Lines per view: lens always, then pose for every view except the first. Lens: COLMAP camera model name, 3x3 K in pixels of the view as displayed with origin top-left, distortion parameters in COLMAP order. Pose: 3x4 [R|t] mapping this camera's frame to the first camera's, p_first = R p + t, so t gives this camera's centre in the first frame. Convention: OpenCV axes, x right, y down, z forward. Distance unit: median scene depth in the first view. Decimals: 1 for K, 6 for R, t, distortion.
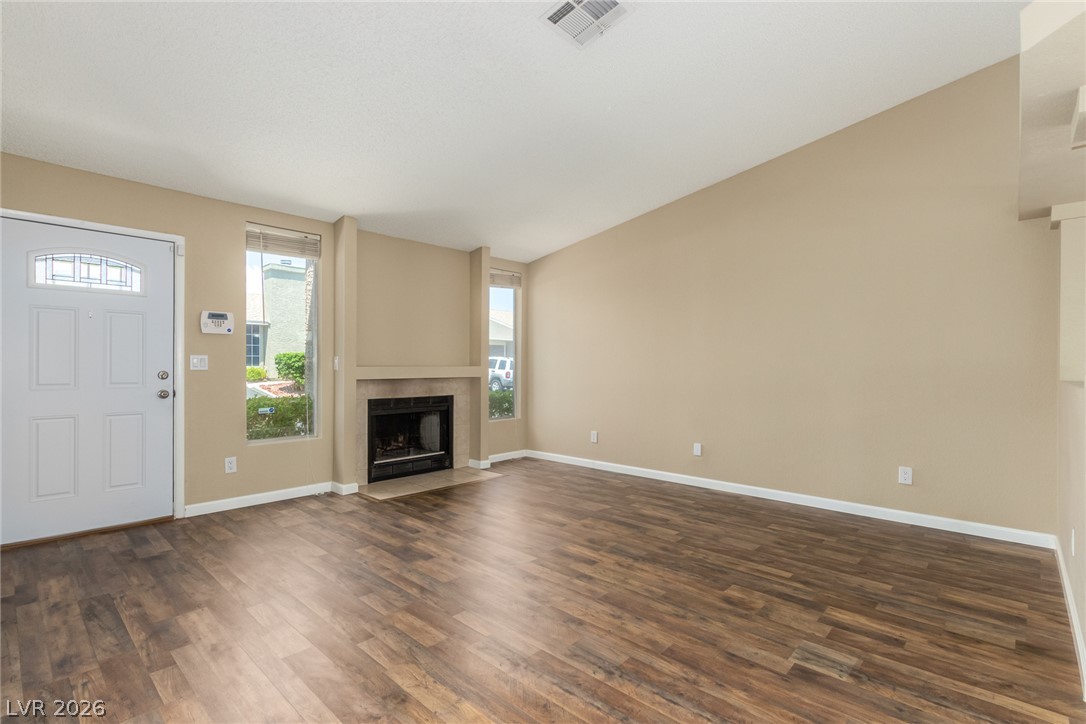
lens RADIAL K [[502.9, 0, 544.1], [0, 502.9, 364.4], [0, 0, 1]] dist [0.006712, -0.002832]
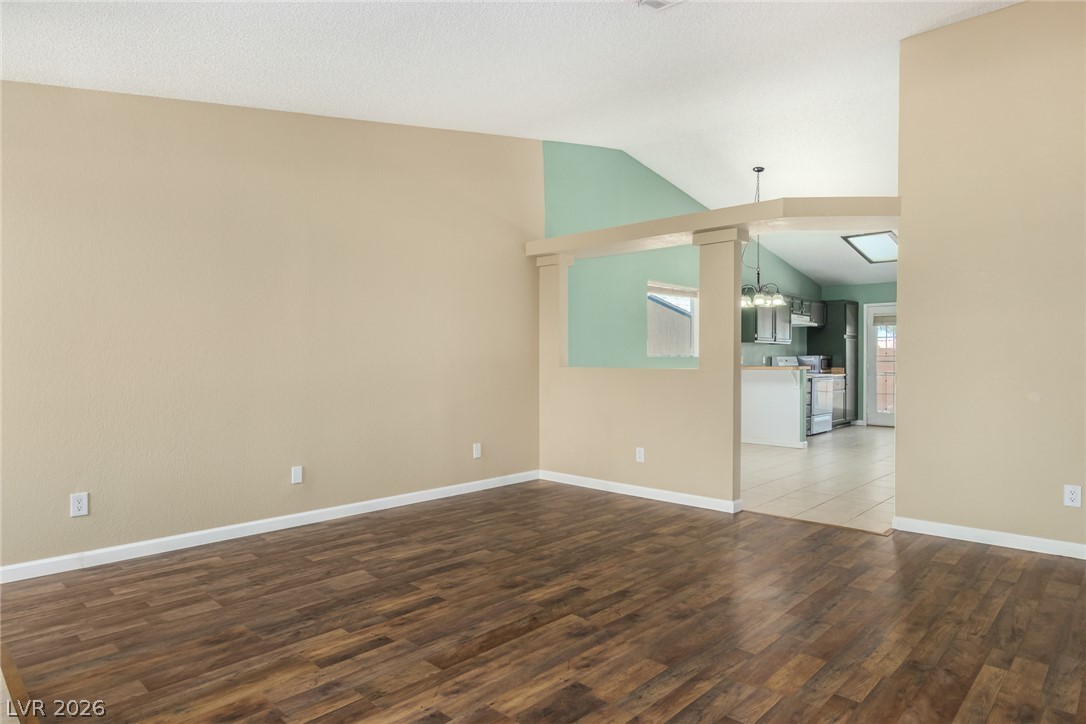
lens RADIAL K [[642.2, 0, 540.9], [0, 642.2, 357.4], [0, 0, 1]] dist [-0.000300, -0.000470]
pose [[0.011652, -0.001668, 0.999931, -0.853223], [-0.002845, 0.999995, 0.001702, -0.000422], [-0.999928, -0.002865, 0.011648, 0.908855]]
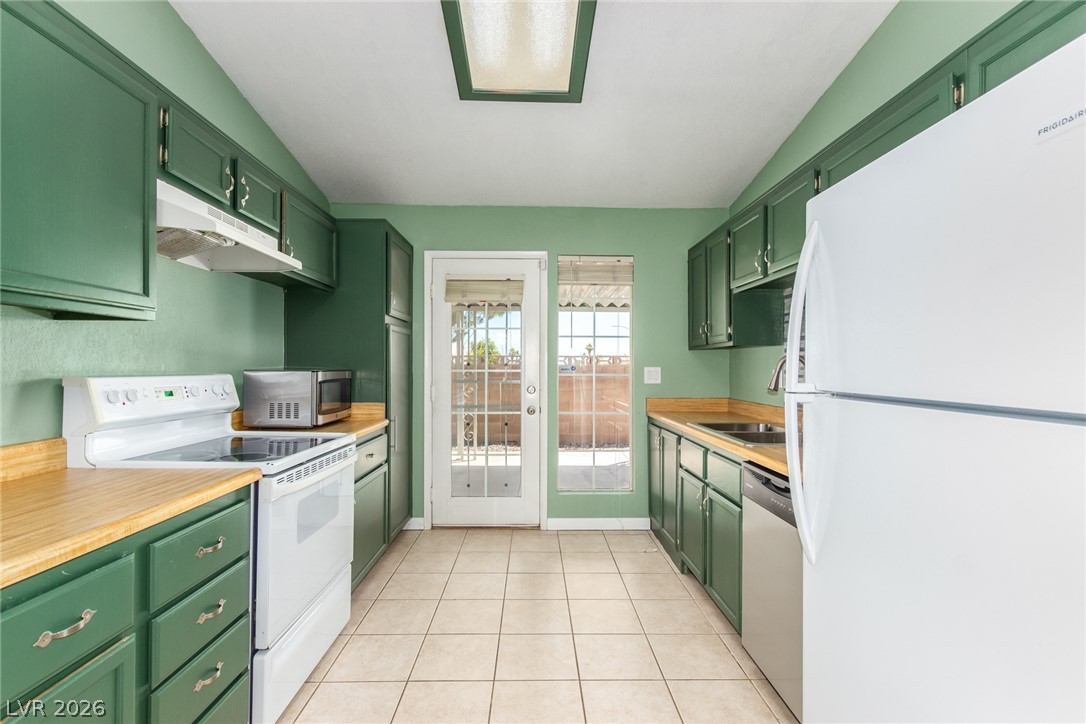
lens RADIAL K [[502.9, 0, 544.1], [0, 502.9, 365.3], [0, 0, 1]] dist [0.006712, -0.002832]
pose [[-0.692936, -0.001322, 0.720998, 1.416631], [-0.002033, 0.999998, -0.000120, -0.016641], [-0.720996, -0.001549, -0.692937, -0.099869]]
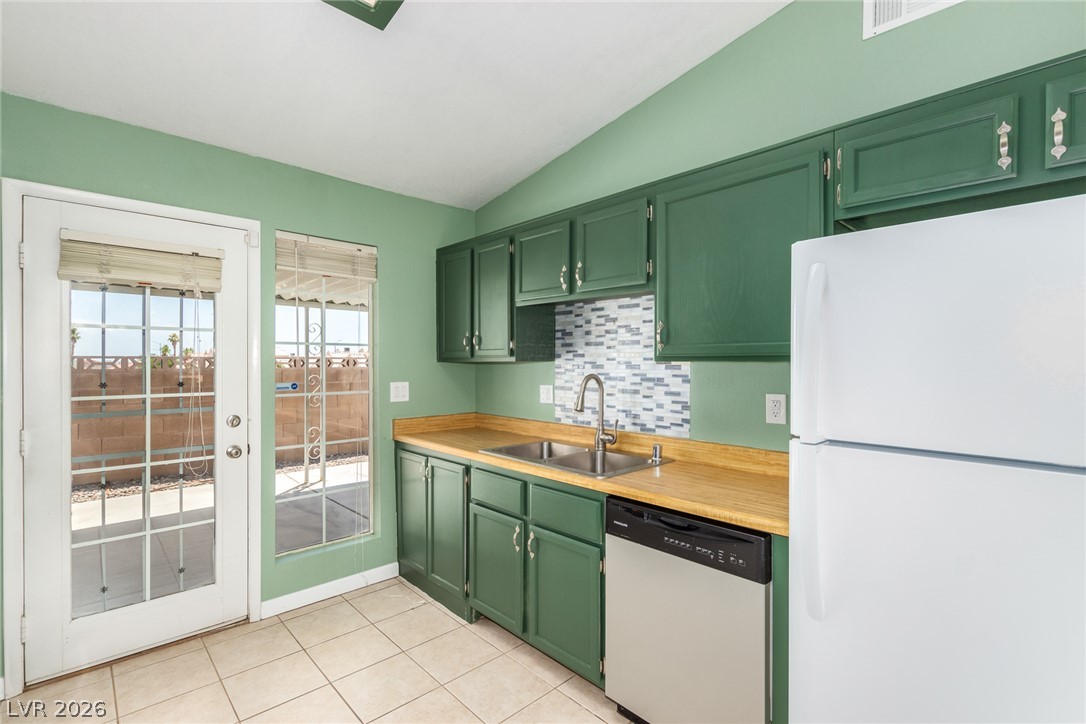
lens RADIAL K [[502.9, 0, 548.0], [0, 502.9, 359.2], [0, 0, 1]] dist [0.006712, -0.002832]
pose [[-0.997826, -0.001782, 0.065879, 1.717529], [-0.001836, 0.999998, -0.000761, -0.055623], [-0.065877, -0.000880, -0.997827, -0.126182]]
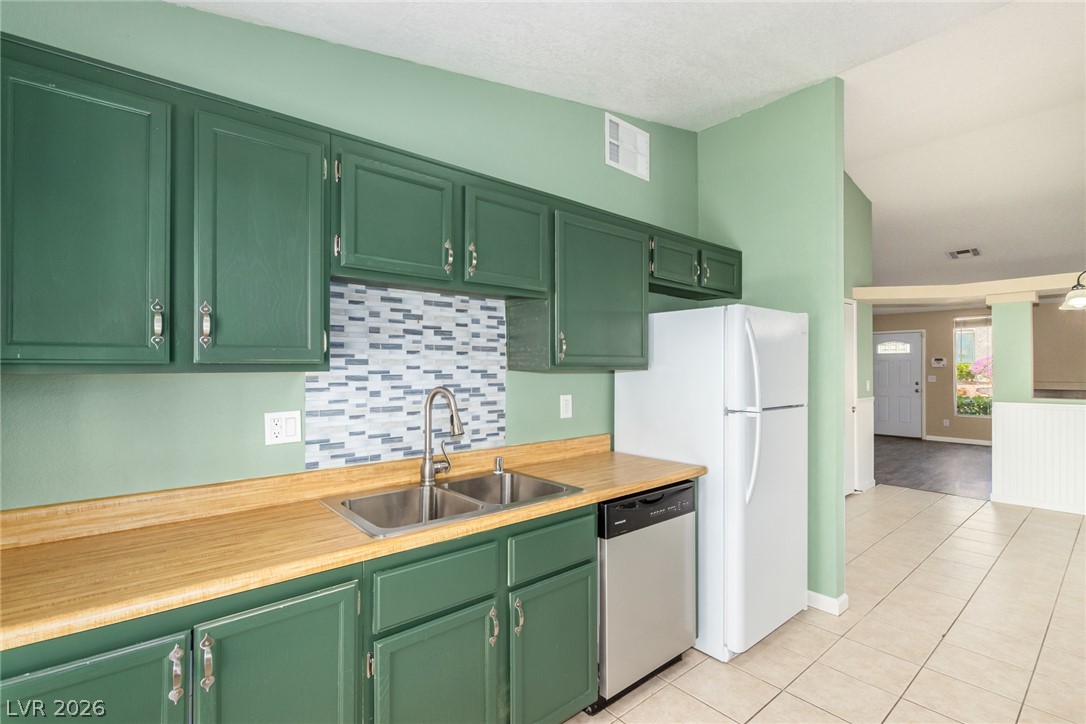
lens RADIAL K [[502.9, 0, 538.3], [0, 502.9, 364.4], [0, 0, 1]] dist [0.006712, -0.002832]
pose [[-0.122089, -0.010898, -0.992459, 2.253354], [0.000299, 0.999939, -0.011017, -0.053387], [0.992519, -0.001642, -0.122078, -0.686862]]
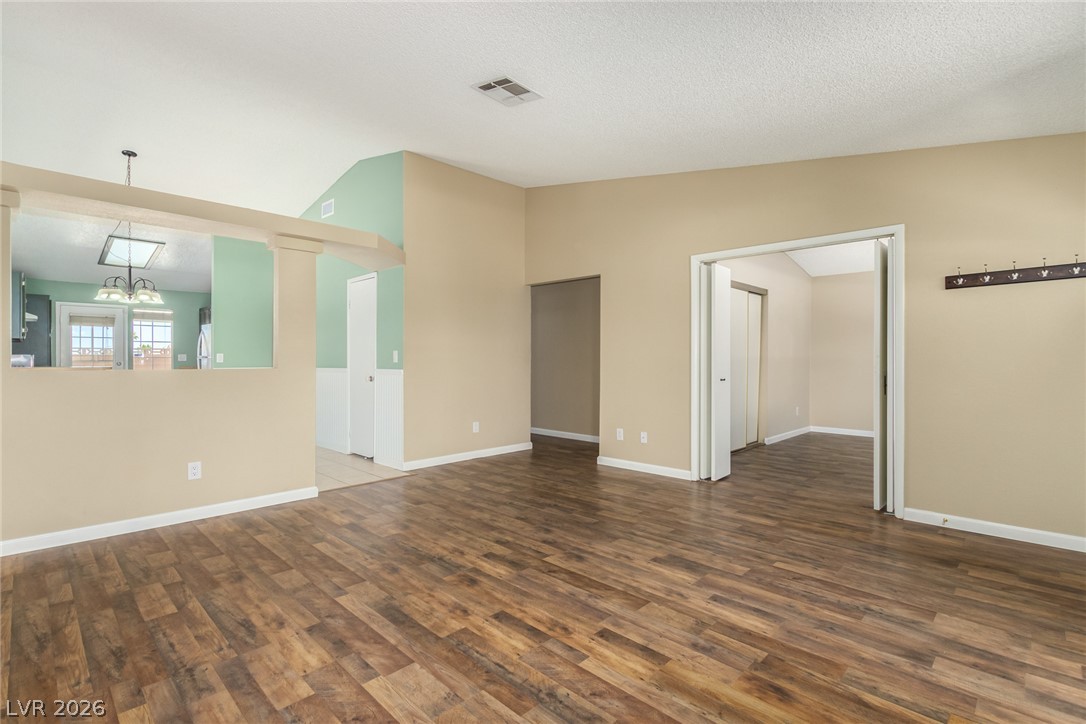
lens RADIAL K [[502.9, 0, 545.4], [0, 502.9, 362.2], [0, 0, 1]] dist [0.006712, -0.002832]
pose [[-0.999735, -0.005697, 0.022297, -0.033080], [-0.005630, 0.999980, 0.003030, 0.006238], [-0.022314, 0.002903, -0.999747, 1.716413]]
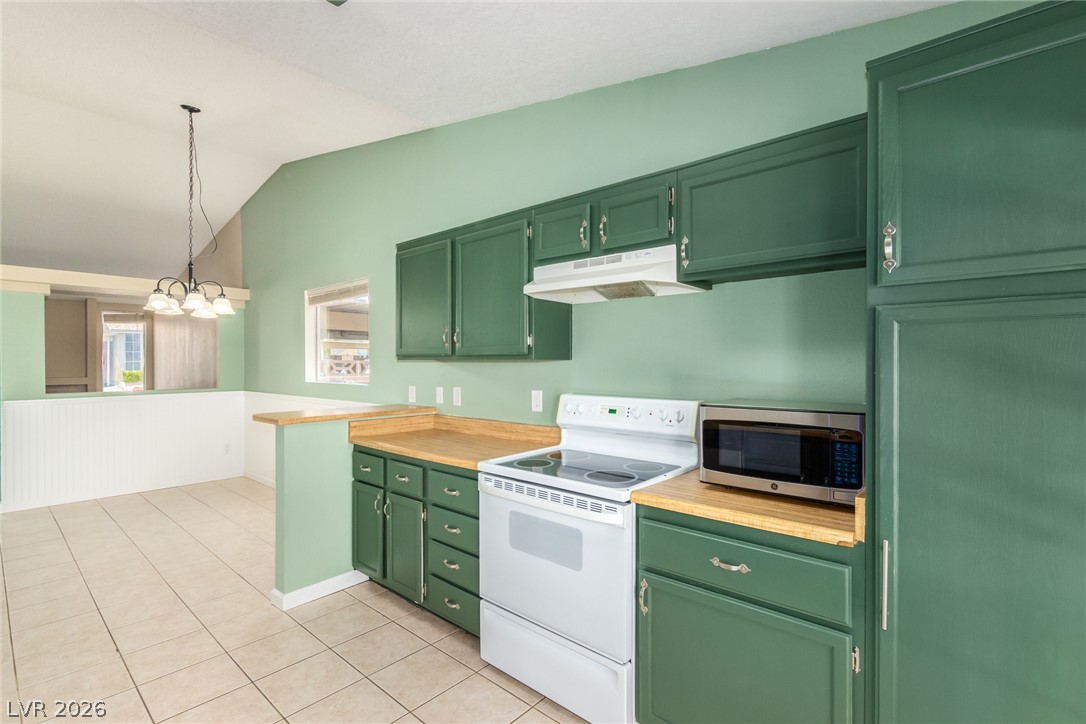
lens RADIAL K [[502.9, 0, 553.0], [0, 502.9, 363.5], [0, 0, 1]] dist [0.006712, -0.002832]
pose [[0.999629, -0.004297, 0.026887, 2.013437], [0.004312, 0.999991, -0.000512, -0.051002], [-0.026885, 0.000628, 0.999638, -0.894270]]
